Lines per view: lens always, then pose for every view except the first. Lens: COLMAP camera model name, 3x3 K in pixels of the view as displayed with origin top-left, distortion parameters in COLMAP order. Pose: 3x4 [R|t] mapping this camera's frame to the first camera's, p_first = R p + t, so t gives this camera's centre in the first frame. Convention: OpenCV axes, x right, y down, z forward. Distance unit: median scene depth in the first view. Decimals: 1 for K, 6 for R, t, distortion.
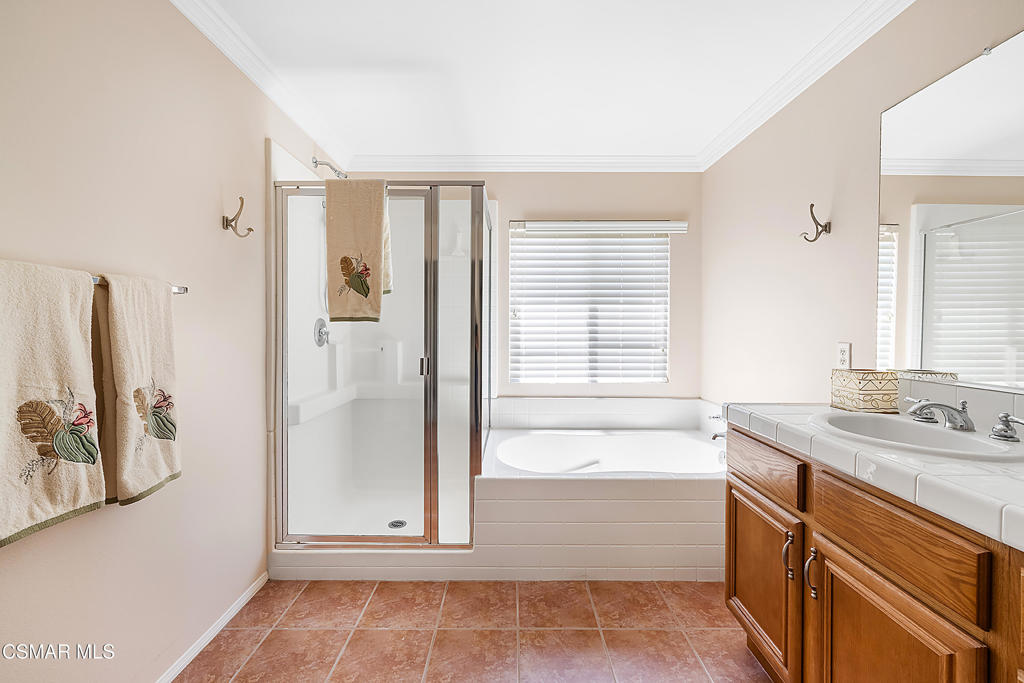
lens RADIAL K [[435.1, 0, 510.9], [0, 435.1, 332.3], [0, 0, 1]] dist [0.000434, 0.000151]
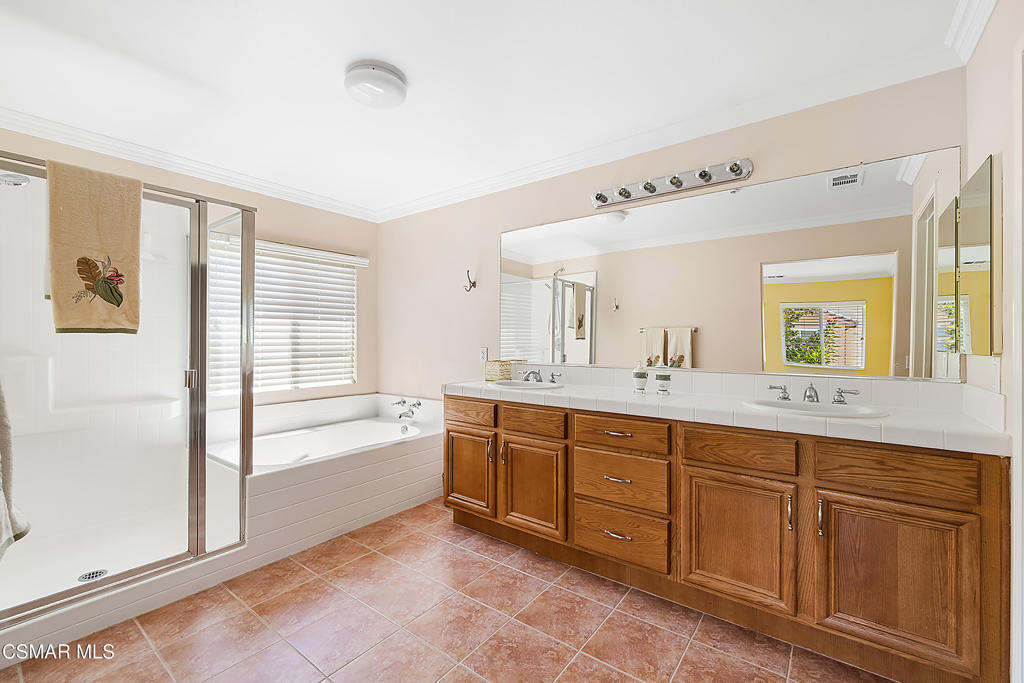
lens RADIAL K [[429.8, 0, 512.0], [0, 429.8, 341.5], [0, 0, 1]] dist [-0.000271, 0.000156]
pose [[0.601934, -0.004734, 0.798532, -0.549240], [0.010464, 0.999943, -0.001960, 0.002396], [-0.798477, 0.009535, 0.601949, -0.182766]]
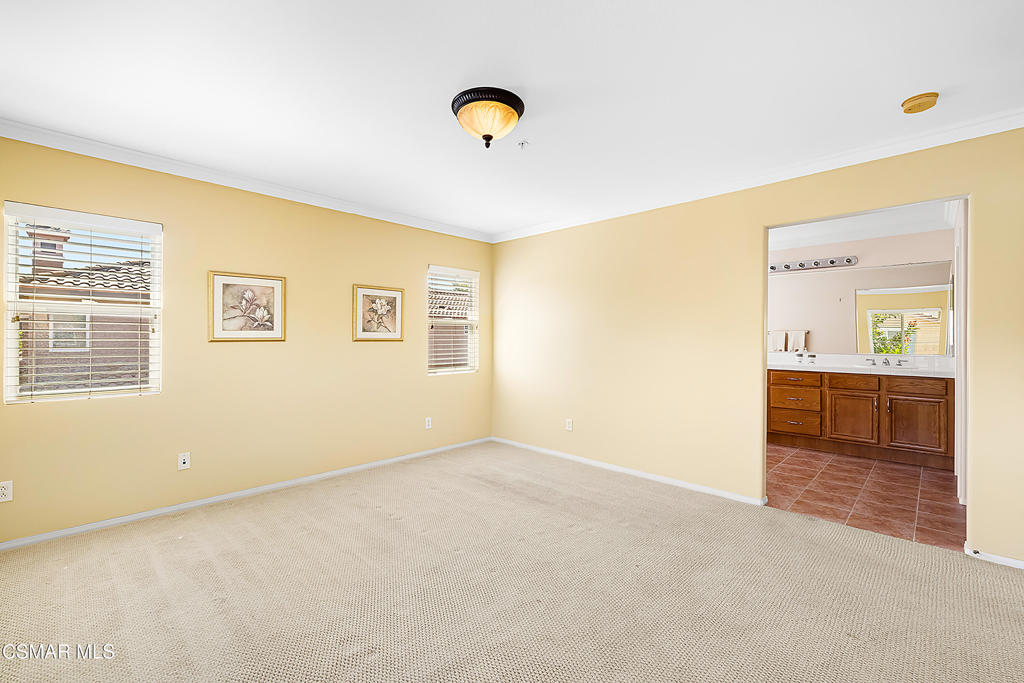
lens RADIAL K [[437.0, 0, 512.0], [0, 437.0, 341.5], [0, 0, 1]] dist [-0.000472, -0.000322]
pose [[0.693665, -0.006035, 0.720272, -2.389690], [0.009055, 0.999959, -0.000342, 0.001248], [-0.720241, 0.006759, 0.693691, -0.314316]]
